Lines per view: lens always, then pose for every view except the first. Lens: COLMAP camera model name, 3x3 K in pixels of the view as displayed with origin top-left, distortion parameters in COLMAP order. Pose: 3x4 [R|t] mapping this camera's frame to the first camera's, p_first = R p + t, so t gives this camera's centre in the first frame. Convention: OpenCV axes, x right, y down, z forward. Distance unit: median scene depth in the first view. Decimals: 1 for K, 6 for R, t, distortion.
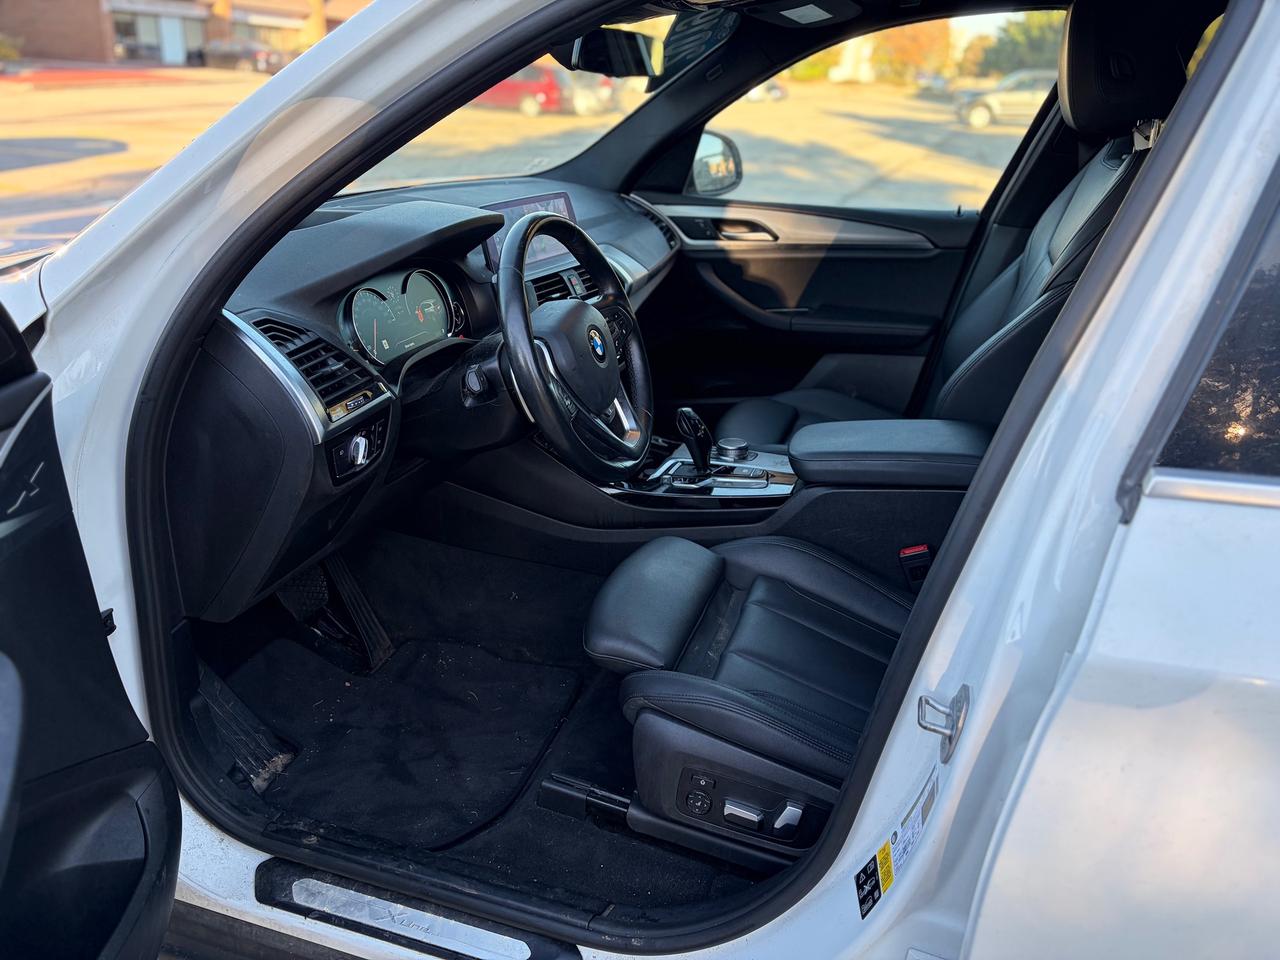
lens RADIAL K [[962.7, 0, 640.8], [0, 962.7, 470.7], [0, 0, 1]] dist [0.070033, -0.072656]
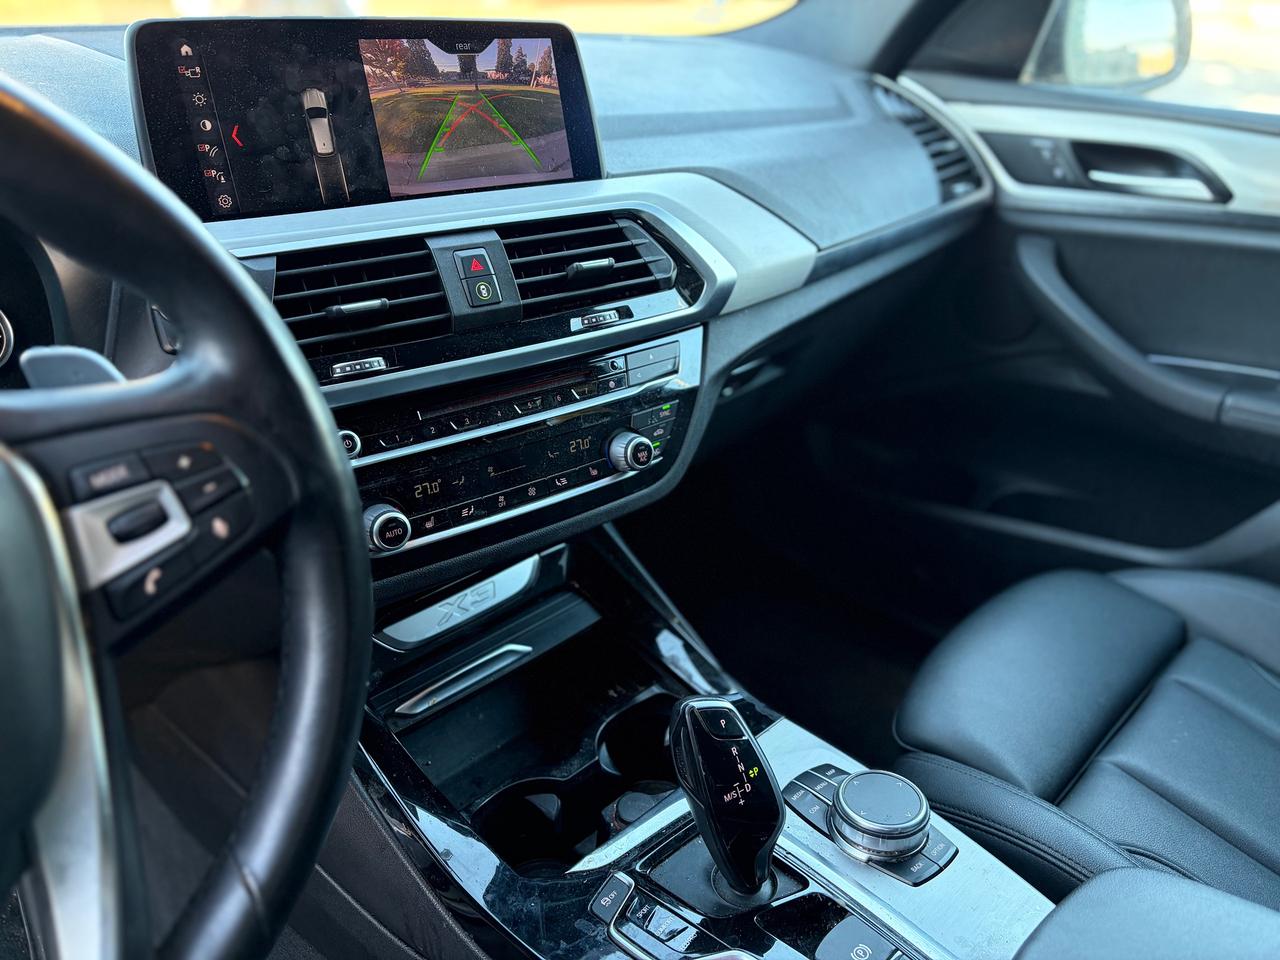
lens RADIAL K [[962.7, 0, 642.4], [0, 962.7, 481.4], [0, 0, 1]] dist [0.070033, -0.072656]
pose [[0.896319, 0.197078, -0.397206, 0.105501], [-0.169242, 0.980035, 0.104352, -0.122155], [0.409841, -0.026309, 0.911777, 0.512940]]
